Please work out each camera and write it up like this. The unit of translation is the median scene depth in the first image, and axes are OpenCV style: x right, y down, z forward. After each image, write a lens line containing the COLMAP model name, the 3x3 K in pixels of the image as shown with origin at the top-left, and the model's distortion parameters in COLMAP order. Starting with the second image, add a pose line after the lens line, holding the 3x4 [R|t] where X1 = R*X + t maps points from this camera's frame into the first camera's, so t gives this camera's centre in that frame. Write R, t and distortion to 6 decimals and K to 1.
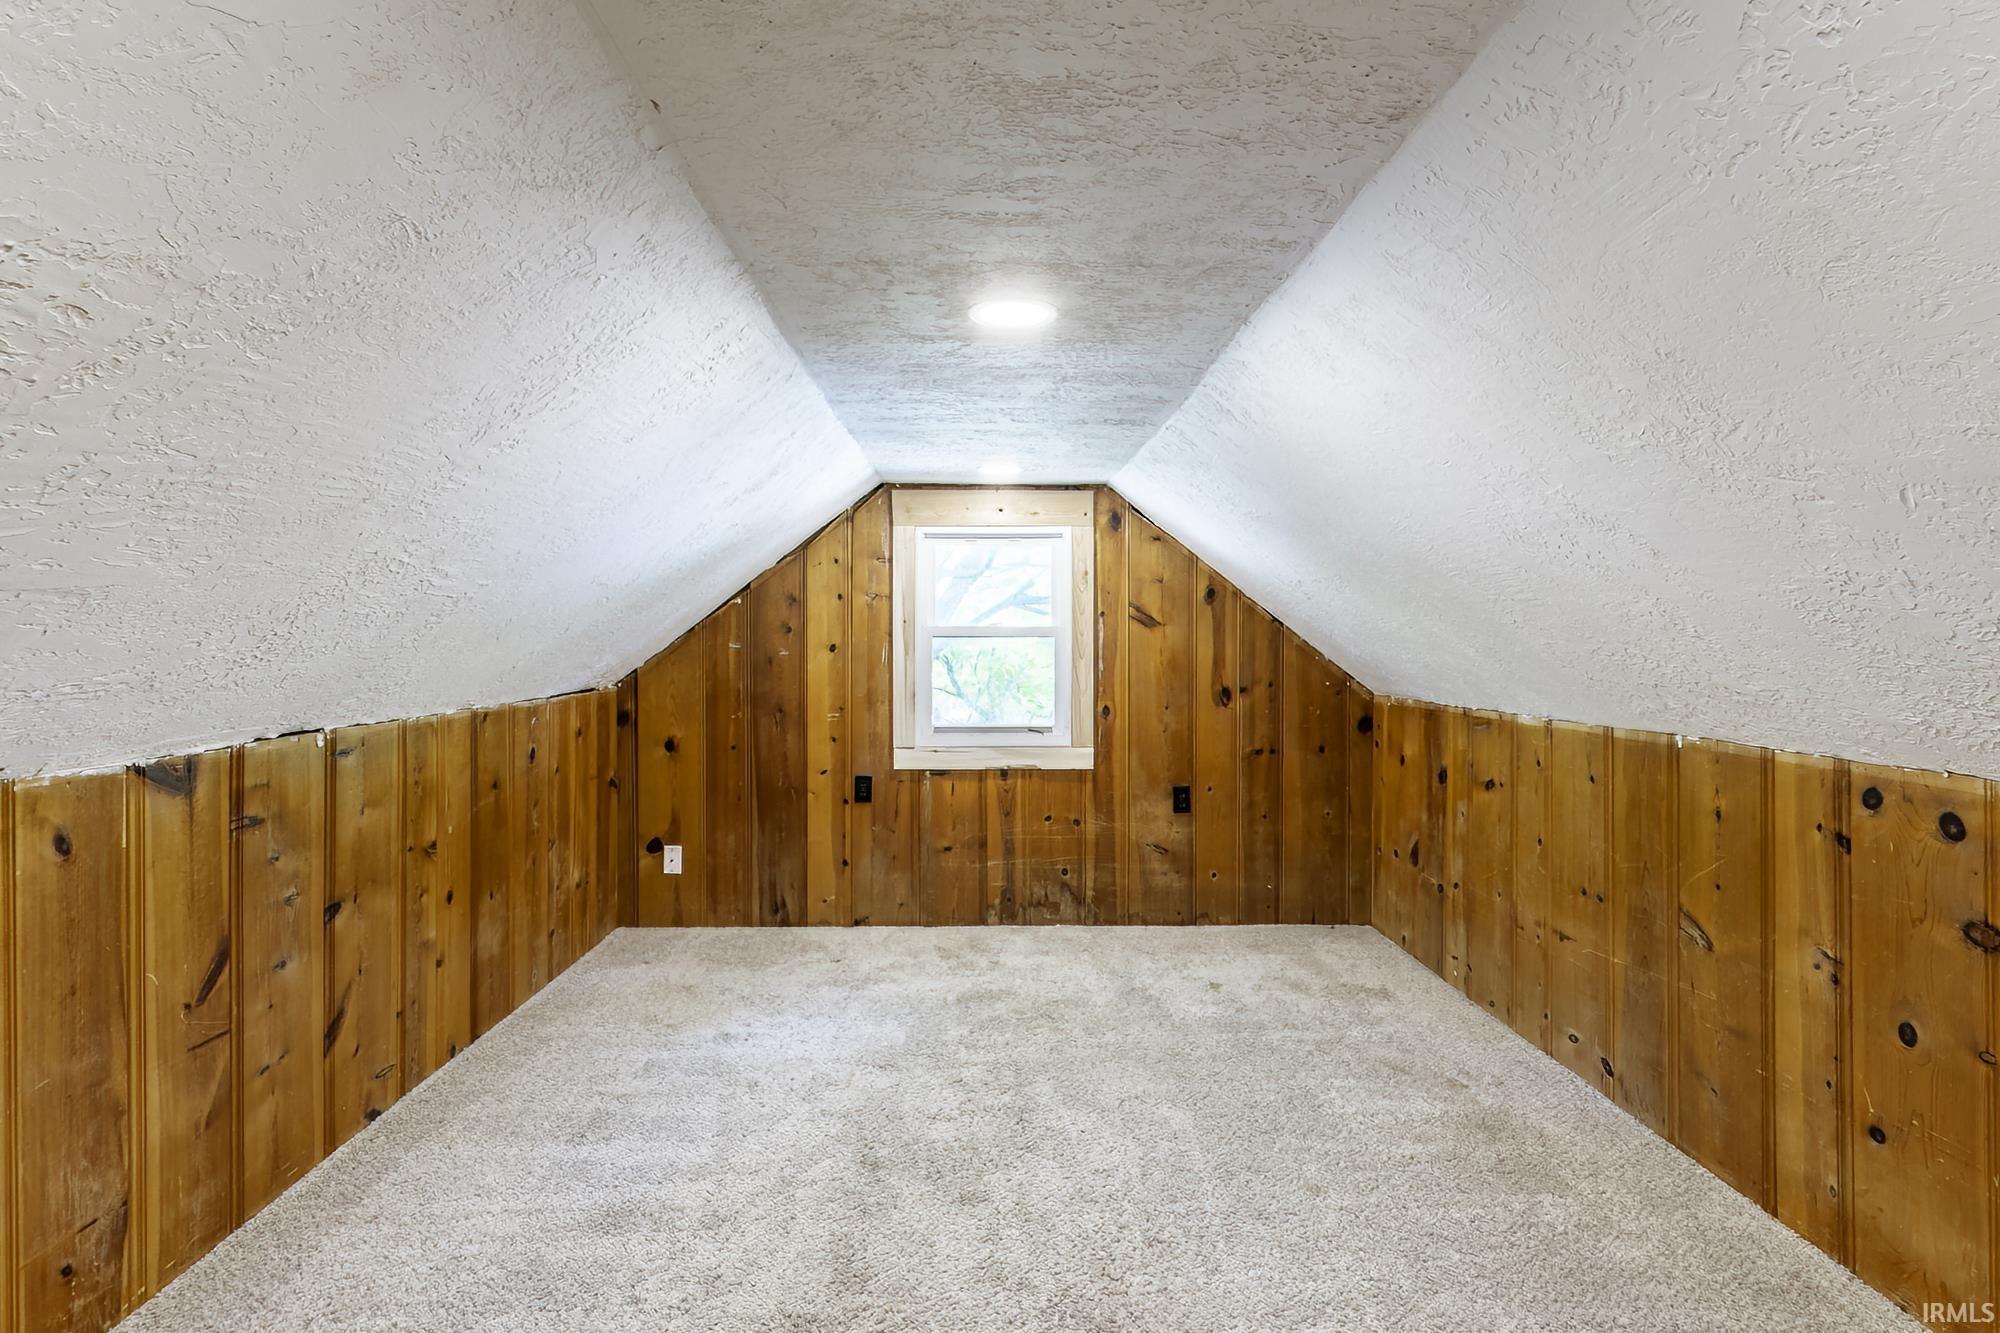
lens RADIAL K [[977.7, 0, 1019.3], [0, 977.7, 653.3], [0, 0, 1]] dist [0.002654, -0.002556]
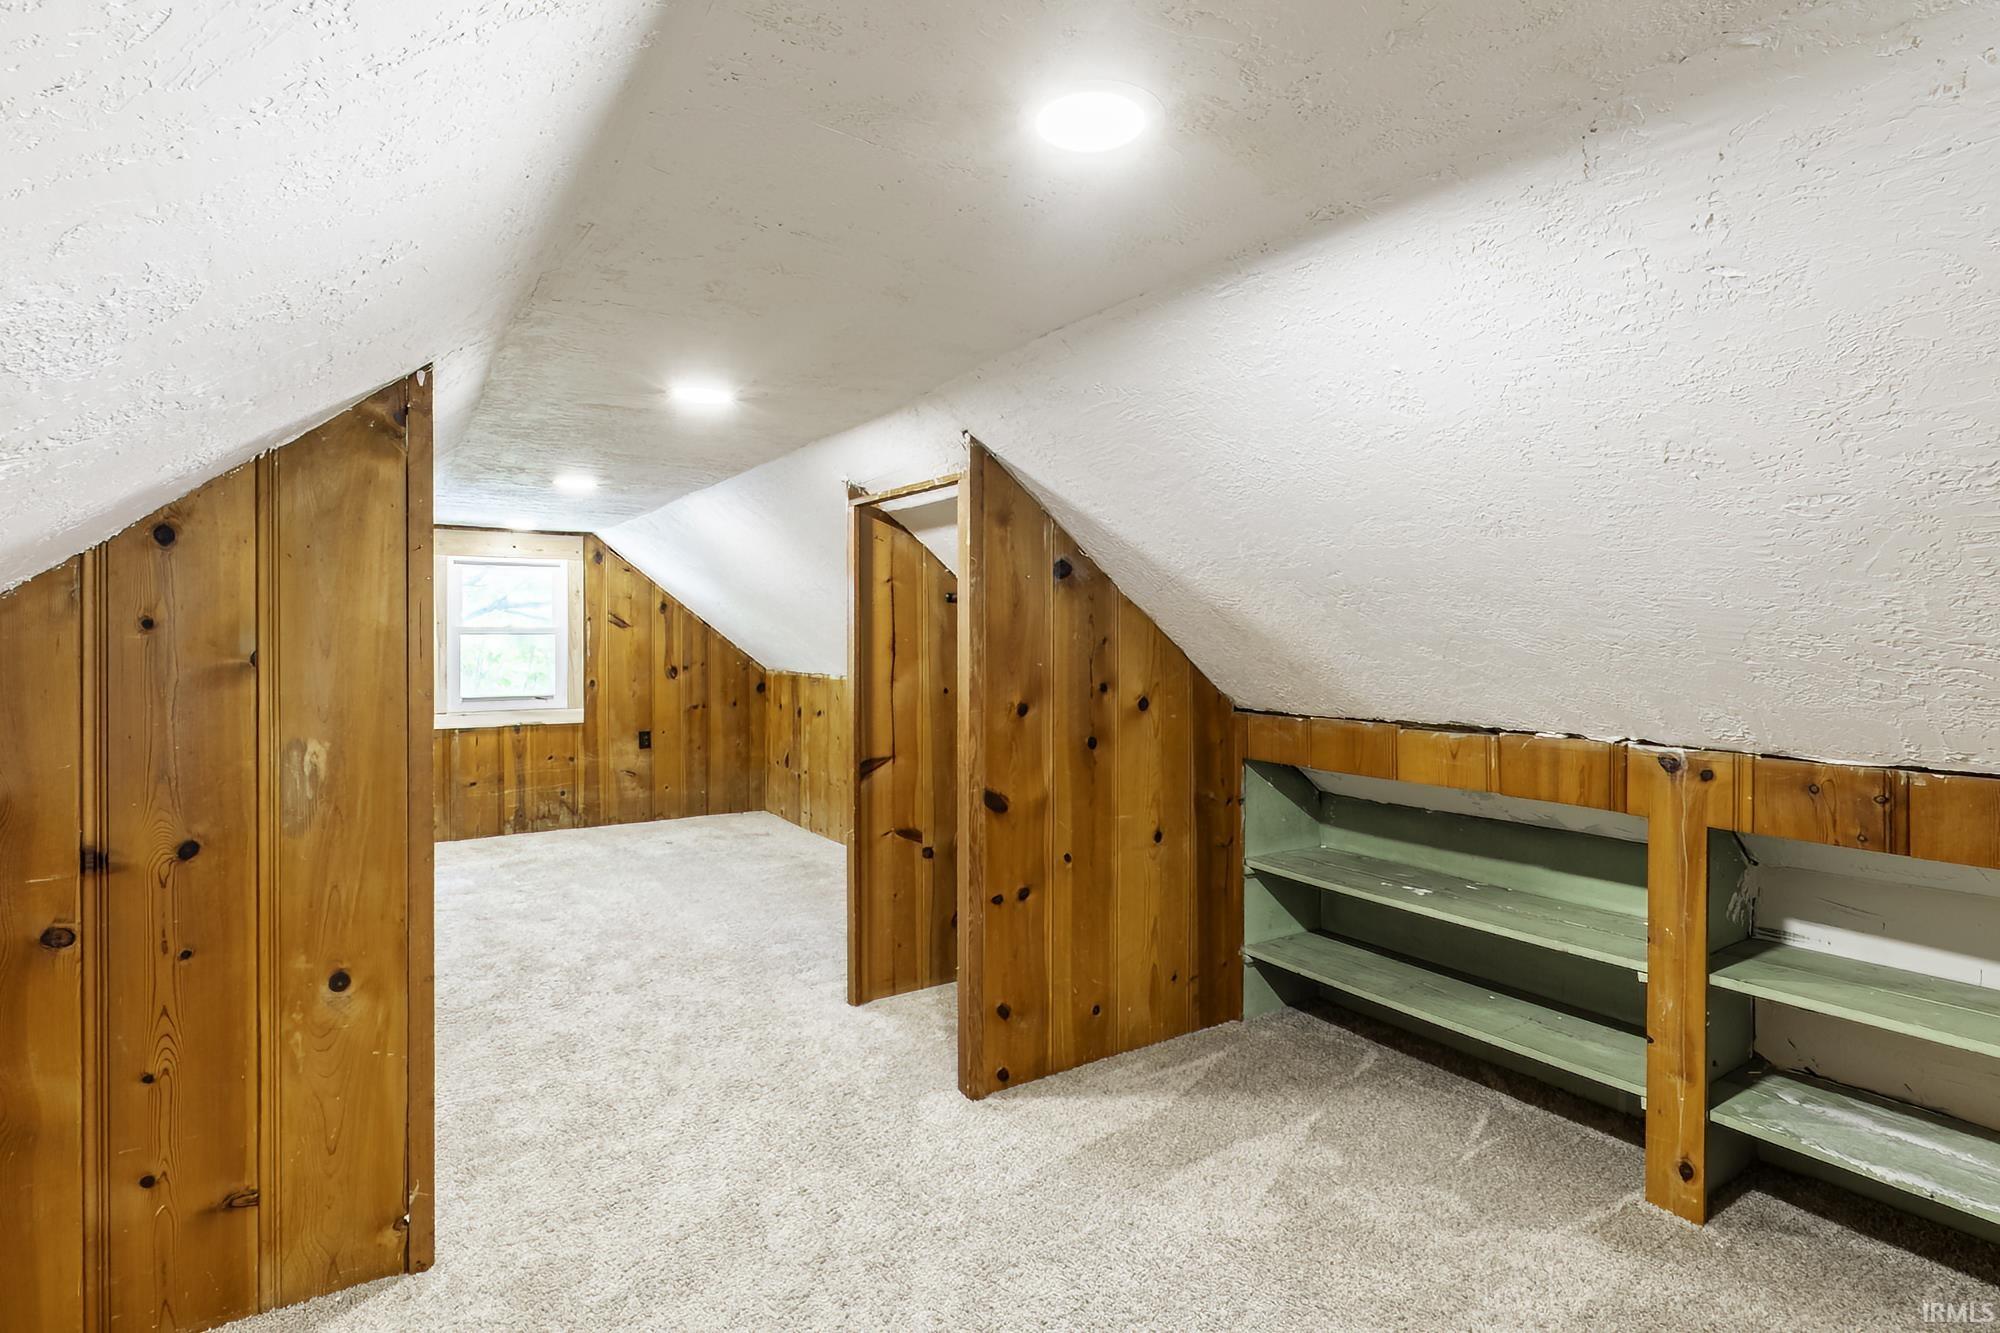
lens RADIAL K [[977.7, 0, 973.4], [0, 977.7, 643.1], [0, 0, 1]] dist [0.002654, -0.002556]
pose [[0.870393, -0.003471, 0.492346, -0.140941], [0.006488, 0.999969, -0.004419, 0.007527], [-0.492315, 0.007041, 0.870389, -0.594753]]
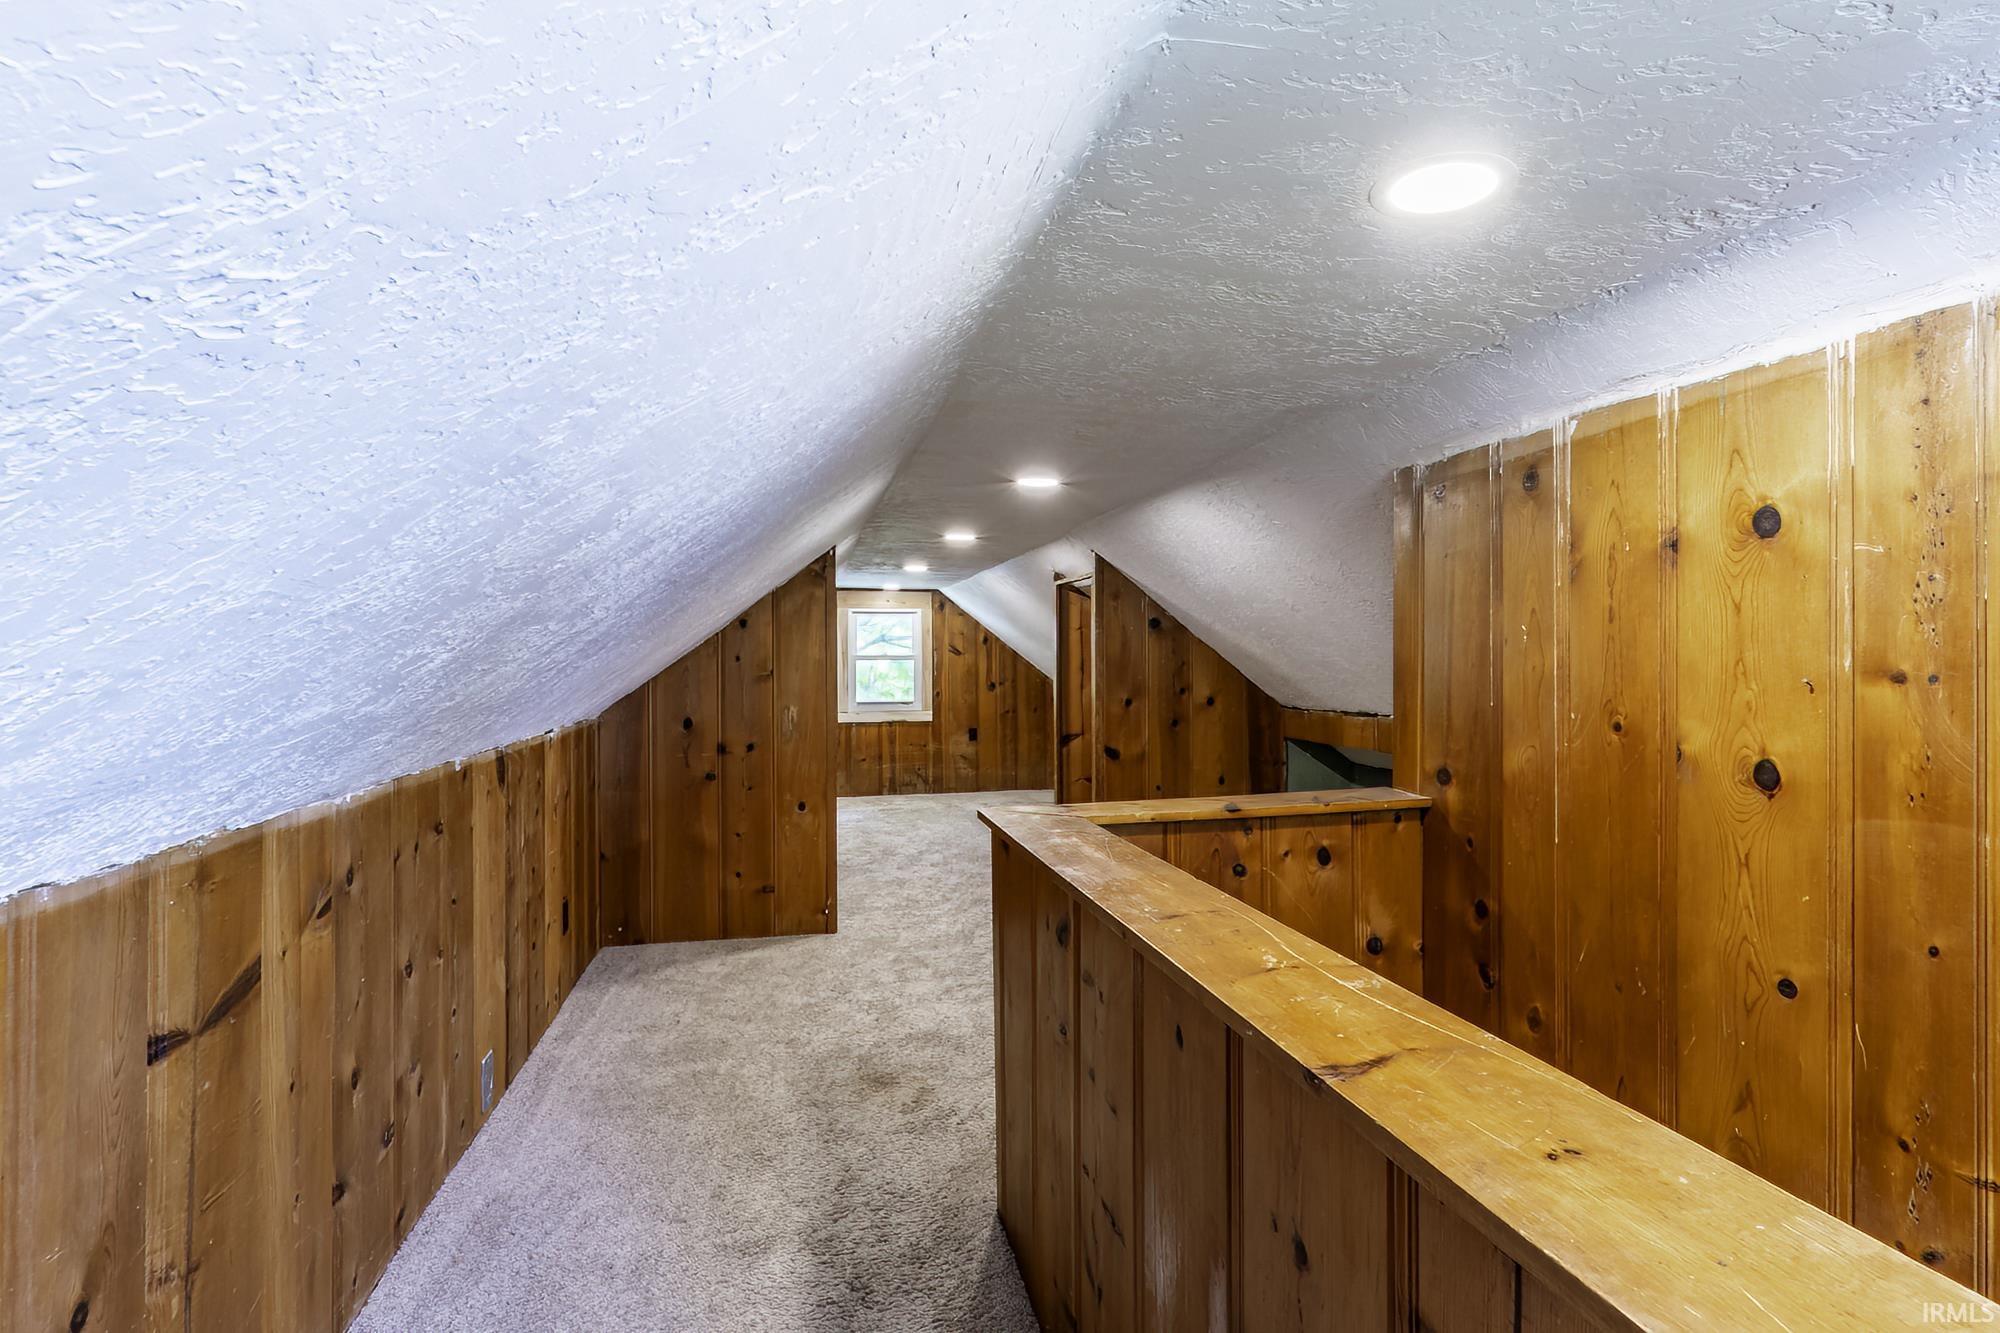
lens RADIAL K [[977.7, 0, 1006.4], [0, 977.7, 663.6], [0, 0, 1]] dist [0.002654, -0.002556]
pose [[0.984697, -0.004890, 0.174205, -0.138561], [0.006467, 0.999943, -0.008483, 0.011832], [-0.174154, 0.009480, 0.984673, -1.155956]]
